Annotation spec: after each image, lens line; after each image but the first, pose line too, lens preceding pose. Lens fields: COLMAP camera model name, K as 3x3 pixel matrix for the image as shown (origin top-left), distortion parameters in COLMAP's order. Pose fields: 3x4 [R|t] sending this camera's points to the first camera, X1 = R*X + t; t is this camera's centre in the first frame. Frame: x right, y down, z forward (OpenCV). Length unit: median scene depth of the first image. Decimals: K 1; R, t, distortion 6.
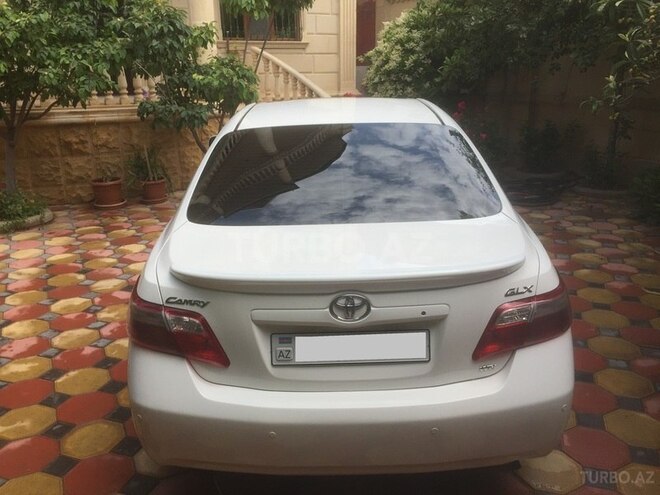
lens RADIAL K [[572.7, 0, 330.0], [0, 572.7, 247.5], [0, 0, 1]] dist [0.088700, -0.119274]
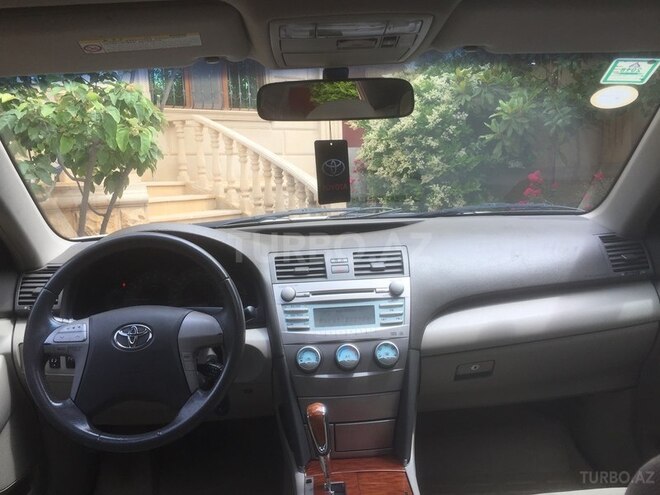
lens RADIAL K [[572.7, 0, 330.0], [0, 572.7, 247.5], [0, 0, 1]] dist [0.088700, -0.119274]
pose [[0.999659, -0.024643, 0.008673, 0.025825], [0.025775, 0.984471, -0.173644, -0.122762], [-0.004259, 0.173809, 0.984770, 0.662755]]
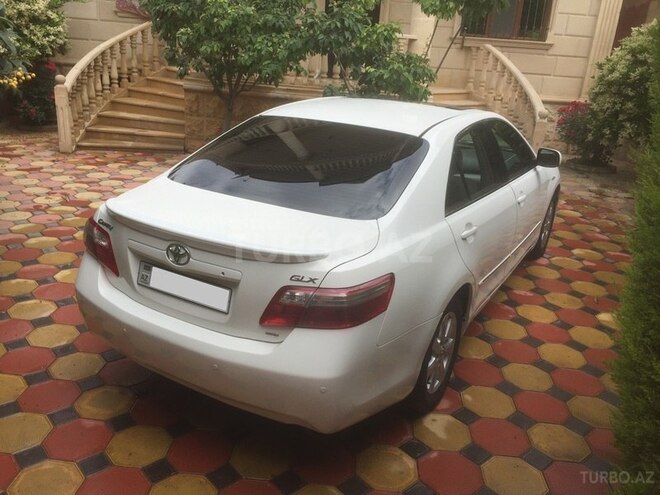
lens RADIAL K [[572.7, 0, 330.0], [0, 572.7, 247.5], [0, 0, 1]] dist [0.088700, -0.119274]
pose [[0.854378, 0.241105, -0.460334, 0.345119], [-0.232835, 0.969567, 0.075680, -0.033683], [0.464571, 0.042522, 0.884514, -0.002102]]
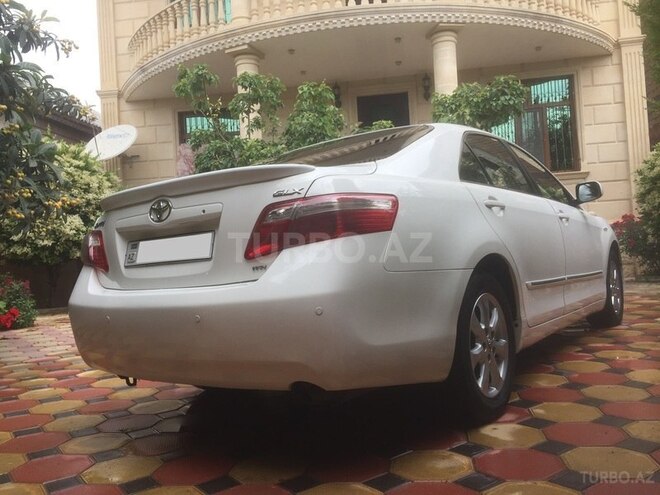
lens RADIAL K [[572.7, 0, 330.0], [0, 572.7, 247.5], [0, 0, 1]] dist [0.088700, -0.119274]
pose [[0.799284, -0.051759, -0.598720, 0.385711], [-0.137834, 0.953936, -0.266474, 0.167364], [0.584933, 0.295513, 0.755332, 0.115424]]
